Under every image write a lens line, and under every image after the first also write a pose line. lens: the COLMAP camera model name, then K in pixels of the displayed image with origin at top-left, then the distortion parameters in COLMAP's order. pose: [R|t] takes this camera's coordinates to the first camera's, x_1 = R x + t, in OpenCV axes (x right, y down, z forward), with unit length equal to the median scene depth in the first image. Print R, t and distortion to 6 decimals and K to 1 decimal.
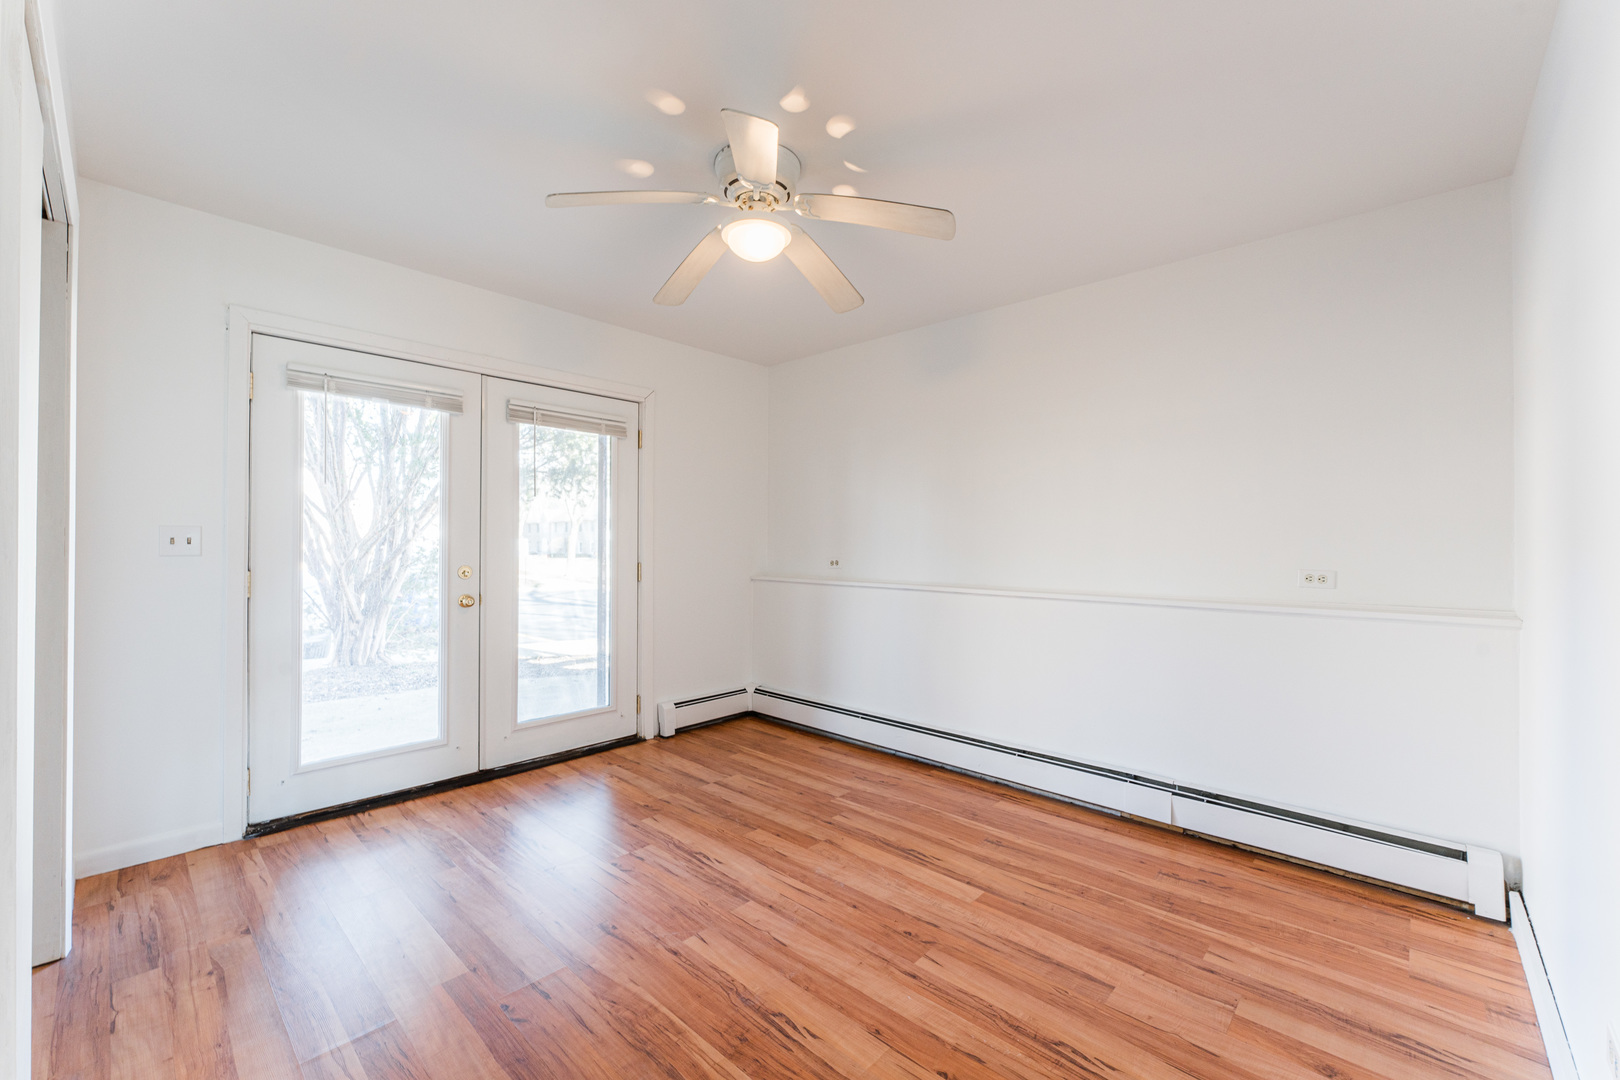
lens RADIAL K [[659.0, 0, 809.7], [0, 659.0, 541.7], [0, 0, 1]] dist [-0.002087, 0.000060]
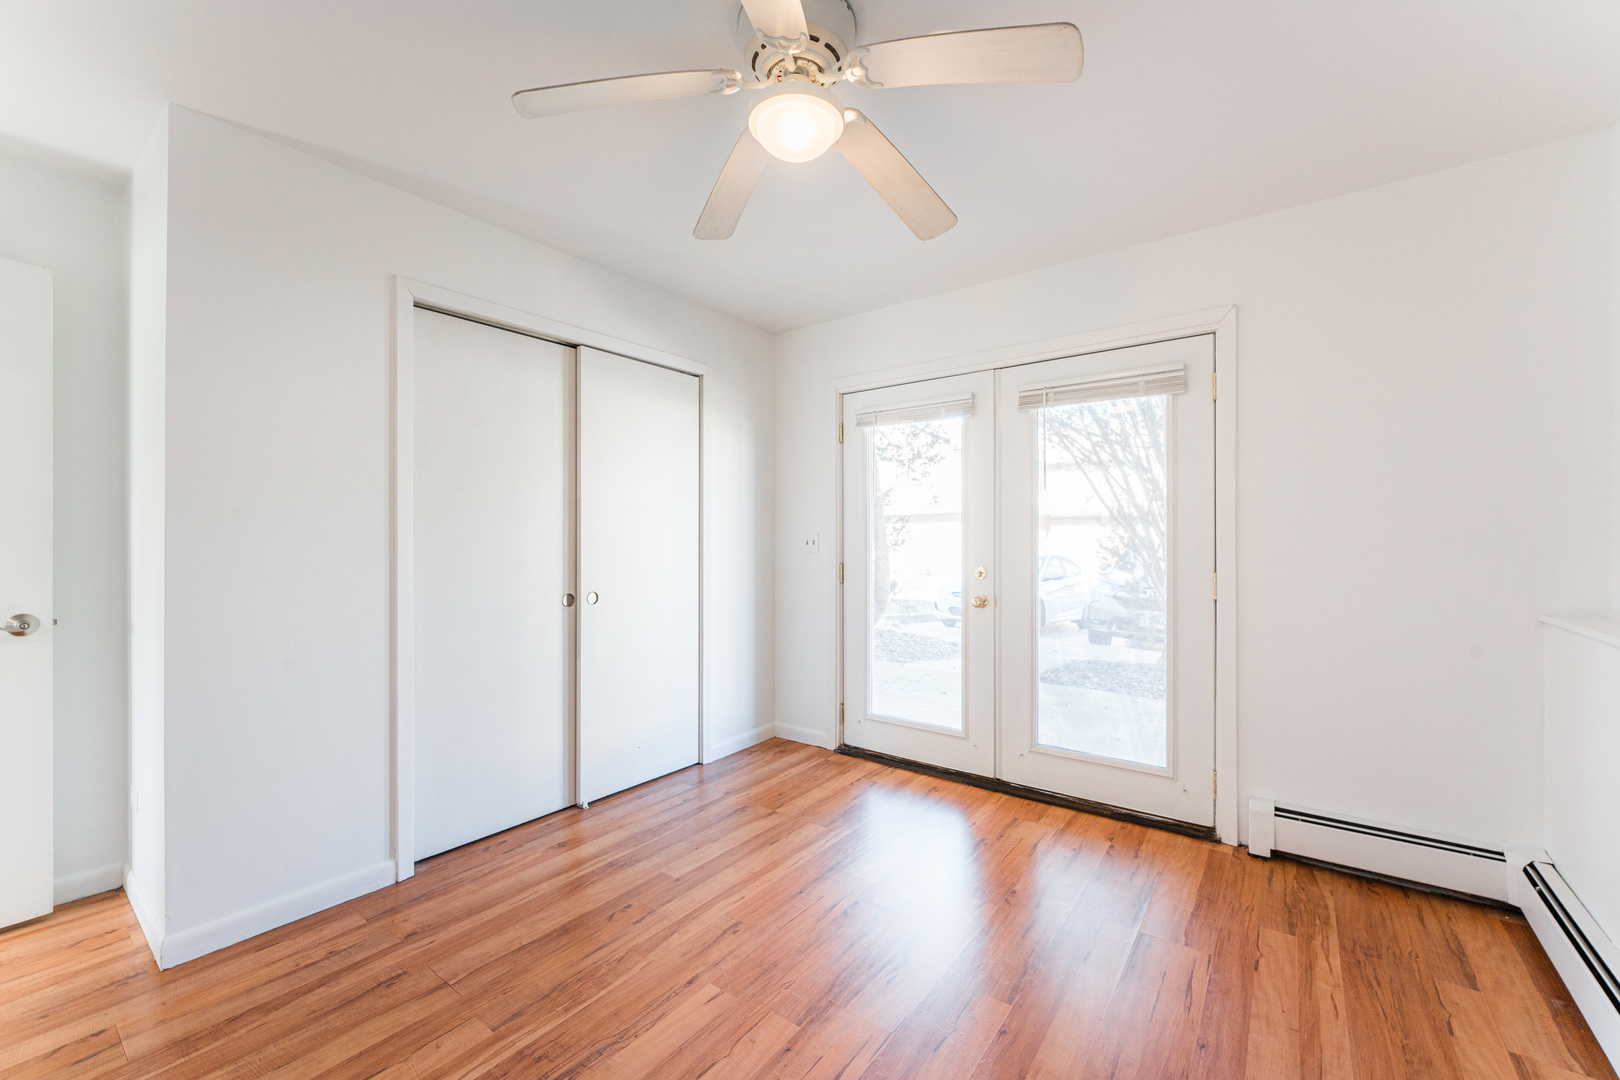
lens RADIAL K [[659.0, 0, 809.7], [0, 659.0, 541.7], [0, 0, 1]] dist [-0.002087, 0.000060]
pose [[0.095560, -0.002054, -0.995422, 0.429515], [0.005411, 0.999984, -0.001544, -0.000489], [0.995409, -0.005239, 0.095570, 0.622293]]
